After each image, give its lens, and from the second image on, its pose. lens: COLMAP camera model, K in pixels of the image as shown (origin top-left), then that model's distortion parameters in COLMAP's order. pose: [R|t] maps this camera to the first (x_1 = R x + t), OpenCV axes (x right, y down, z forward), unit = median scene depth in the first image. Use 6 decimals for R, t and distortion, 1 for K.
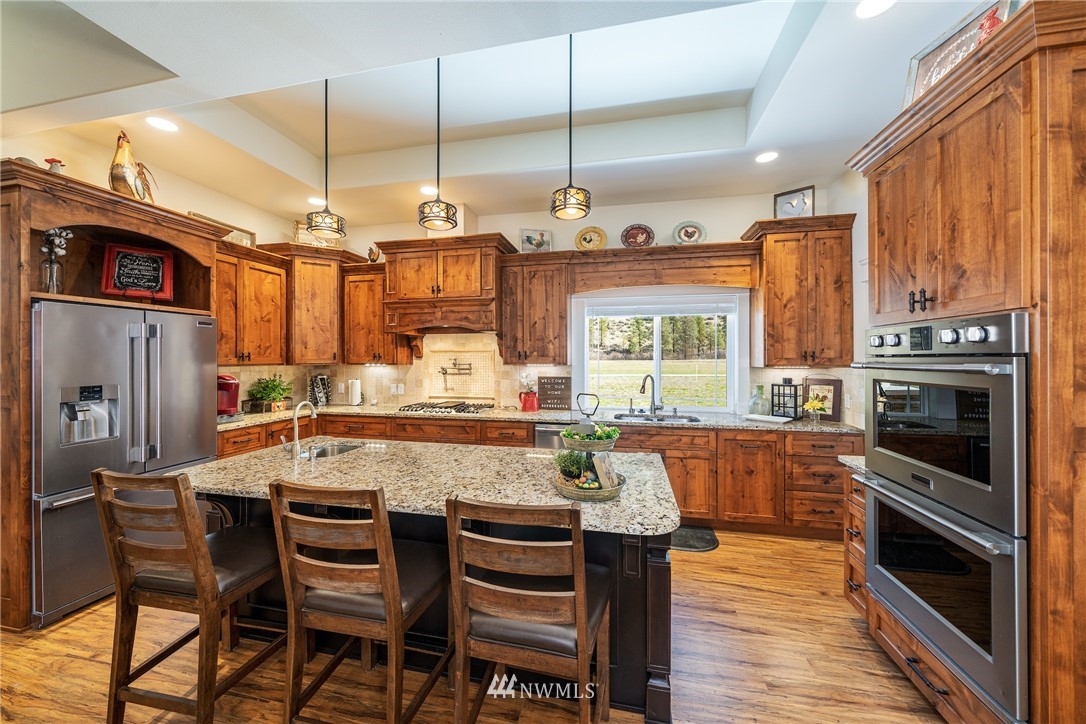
lens RADIAL K [[378.3, 0, 545.6], [0, 378.3, 357.3], [0, 0, 1]] dist [0.000594, 0.000009]
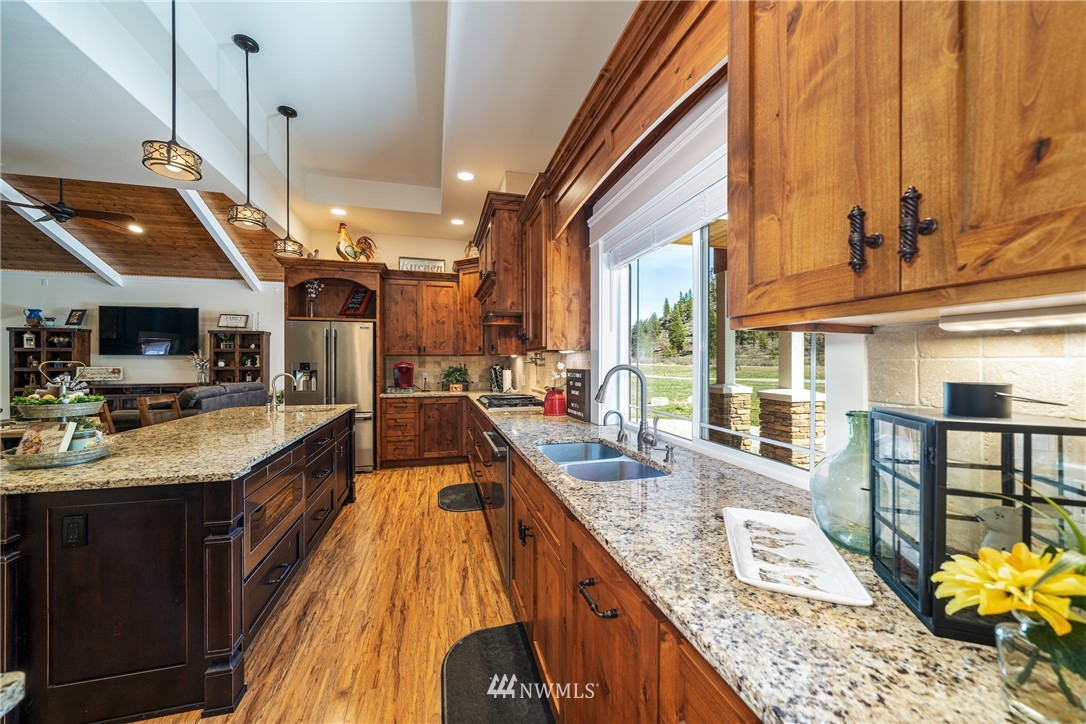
lens RADIAL K [[394.3, 0, 542.3], [0, 394.3, 362.9], [0, 0, 1]] dist [-0.000760, -0.000080]
pose [[0.447531, 0.001579, -0.894267, 0.737356], [-0.000156, 0.999999, 0.001687, 0.046705], [0.894268, -0.000616, 0.447530, 0.757871]]
